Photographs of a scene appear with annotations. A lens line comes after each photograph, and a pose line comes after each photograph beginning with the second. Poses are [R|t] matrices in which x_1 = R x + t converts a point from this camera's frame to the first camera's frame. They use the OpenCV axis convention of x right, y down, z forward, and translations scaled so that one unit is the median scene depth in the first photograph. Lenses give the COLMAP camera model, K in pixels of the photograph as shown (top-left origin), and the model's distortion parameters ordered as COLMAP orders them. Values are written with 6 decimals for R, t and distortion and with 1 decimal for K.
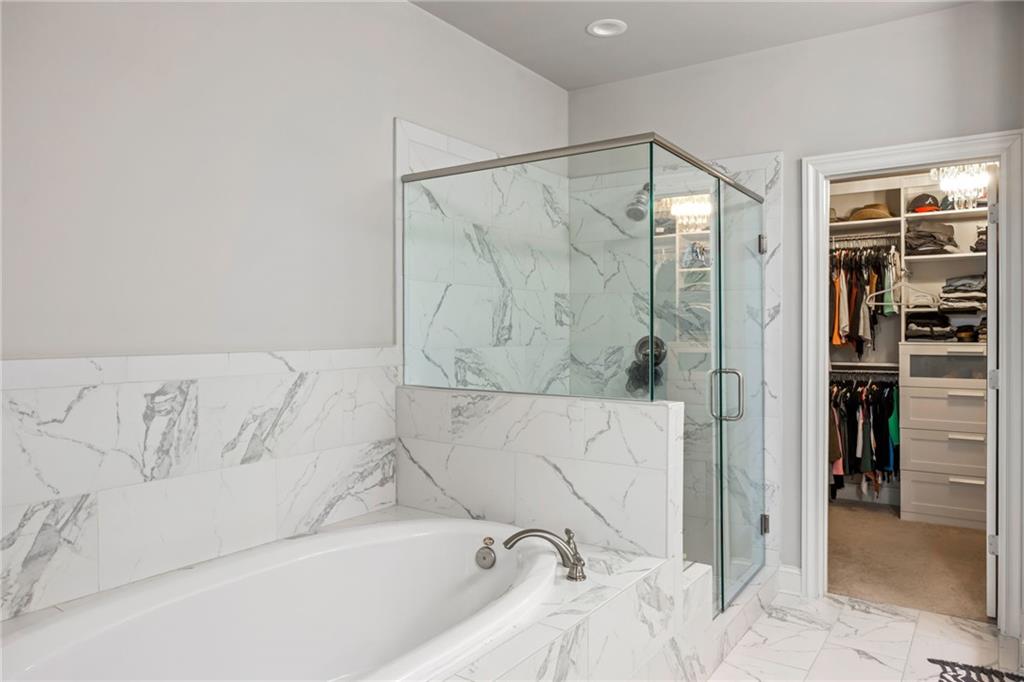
lens RADIAL K [[707.8, 0, 512.0], [0, 707.8, 341.0], [0, 0, 1]] dist [-0.005219, 0.001431]
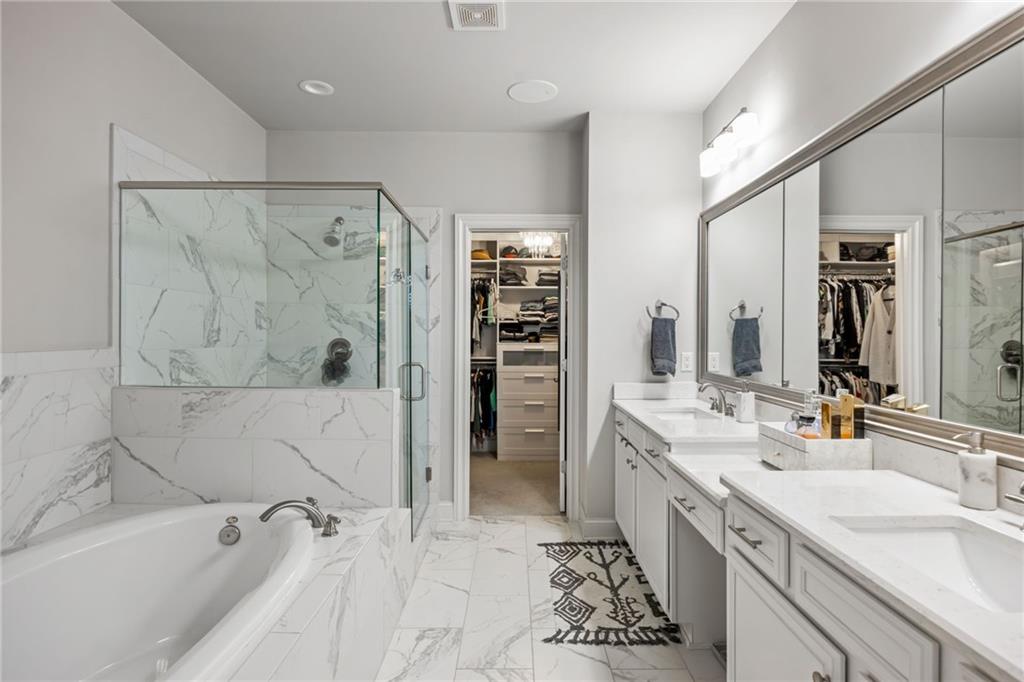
lens RADIAL K [[552.1, 0, 512.0], [0, 552.1, 341.0], [0, 0, 1]] dist [-0.002331, -0.000745]
pose [[0.822813, -0.000553, 0.568311, -0.128007], [0.001837, 0.999997, -0.001687, -0.000075], [-0.568309, 0.002432, 0.822812, 0.016777]]
